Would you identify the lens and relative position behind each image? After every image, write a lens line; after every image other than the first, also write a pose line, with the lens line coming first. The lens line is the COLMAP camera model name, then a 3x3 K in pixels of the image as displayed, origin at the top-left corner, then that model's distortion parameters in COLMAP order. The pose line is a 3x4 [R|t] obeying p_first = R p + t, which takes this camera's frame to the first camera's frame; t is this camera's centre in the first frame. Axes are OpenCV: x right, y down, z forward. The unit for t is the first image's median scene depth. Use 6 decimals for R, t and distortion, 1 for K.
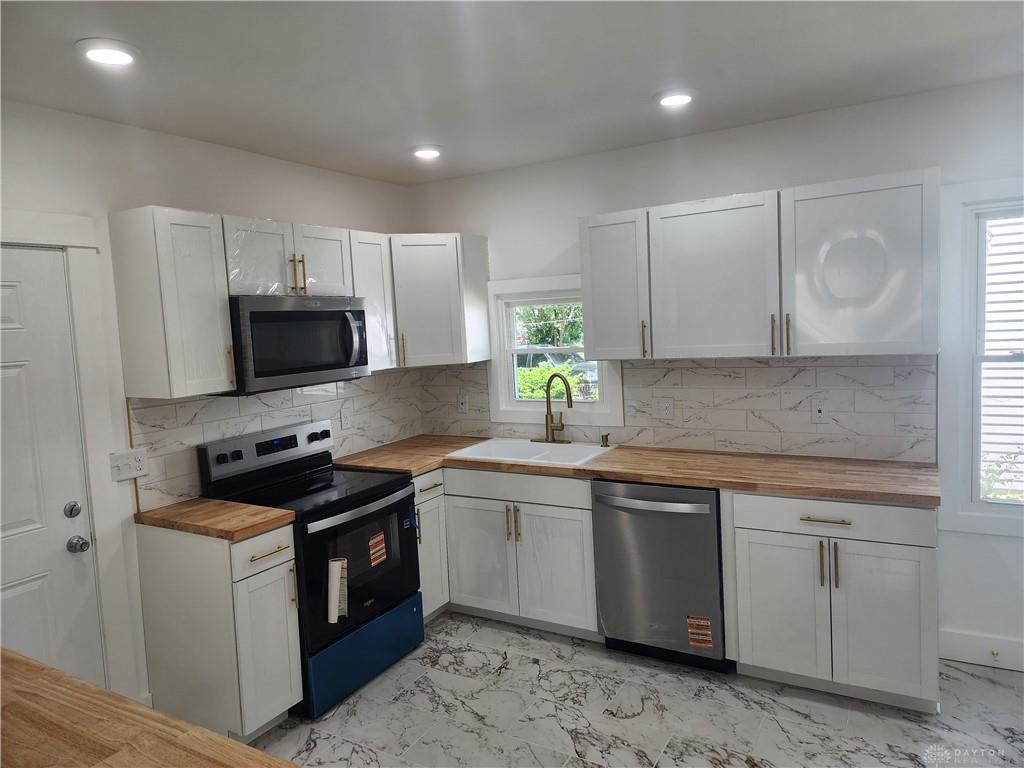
lens RADIAL K [[690.1, 0, 504.2], [0, 690.1, 373.8], [0, 0, 1]] dist [0.029043, -0.041114]
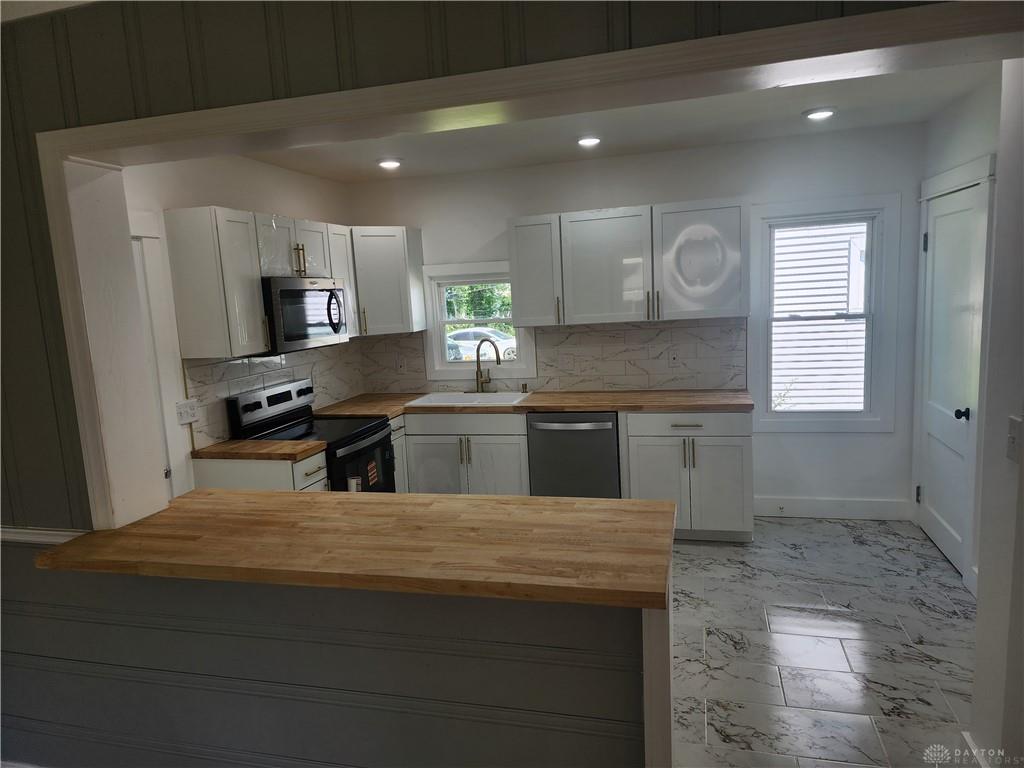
lens RADIAL K [[690.1, 0, 515.0], [0, 690.1, 390.8], [0, 0, 1]] dist [0.029043, -0.041114]
pose [[0.963079, -0.040177, 0.266202, -0.268345], [0.026898, 0.998214, 0.053345, 0.036890], [-0.267870, -0.044215, 0.962440, -0.323689]]
